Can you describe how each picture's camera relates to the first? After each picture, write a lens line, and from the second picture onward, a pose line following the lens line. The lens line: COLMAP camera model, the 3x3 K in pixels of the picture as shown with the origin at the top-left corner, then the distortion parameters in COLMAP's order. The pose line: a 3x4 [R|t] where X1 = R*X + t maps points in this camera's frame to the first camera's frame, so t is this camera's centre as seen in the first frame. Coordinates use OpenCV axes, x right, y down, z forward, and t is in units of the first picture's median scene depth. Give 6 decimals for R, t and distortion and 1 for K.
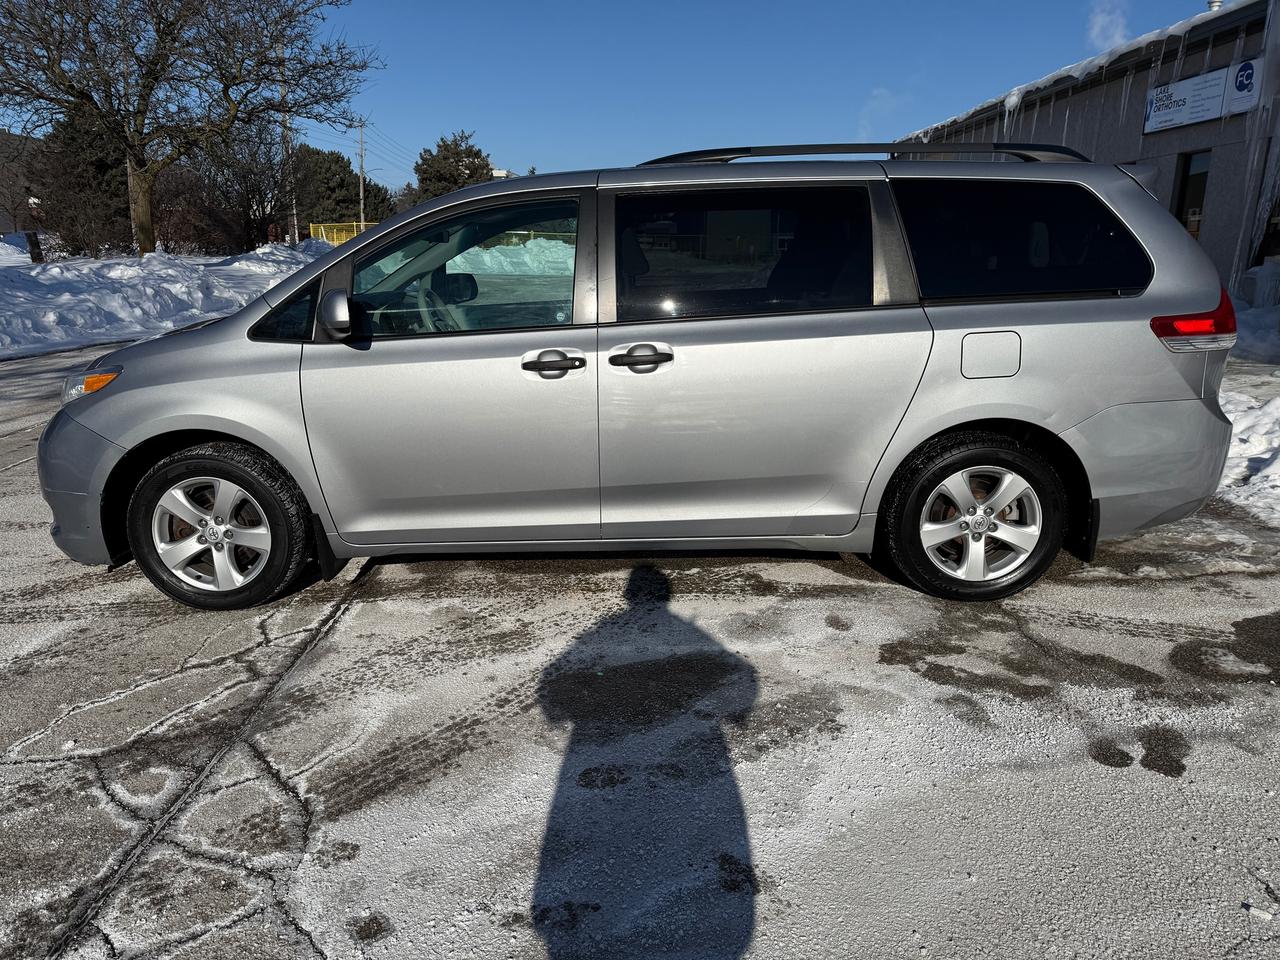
lens RADIAL K [[917.5, 0, 639.7], [0, 917.5, 482.2], [0, 0, 1]] dist [0.015704, -0.016884]
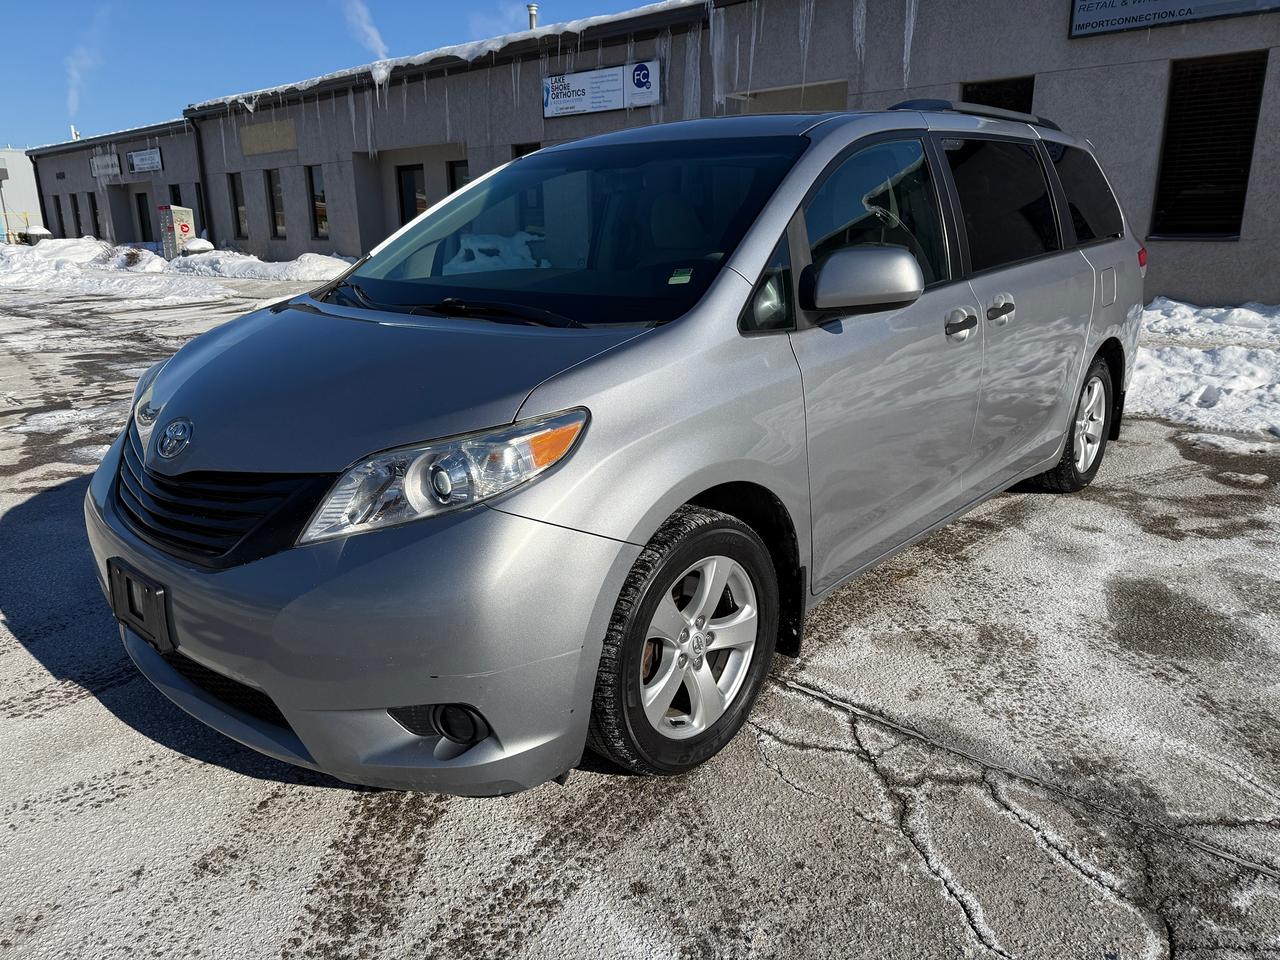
lens RADIAL K [[917.5, 0, 640.0], [0, 917.5, 475.9], [0, 0, 1]] dist [0.015704, -0.016884]
pose [[0.655670, -0.211278, 0.724885, -0.322361], [0.201101, 0.974240, 0.102057, -0.046919], [-0.727774, 0.078859, 0.681268, 0.203866]]
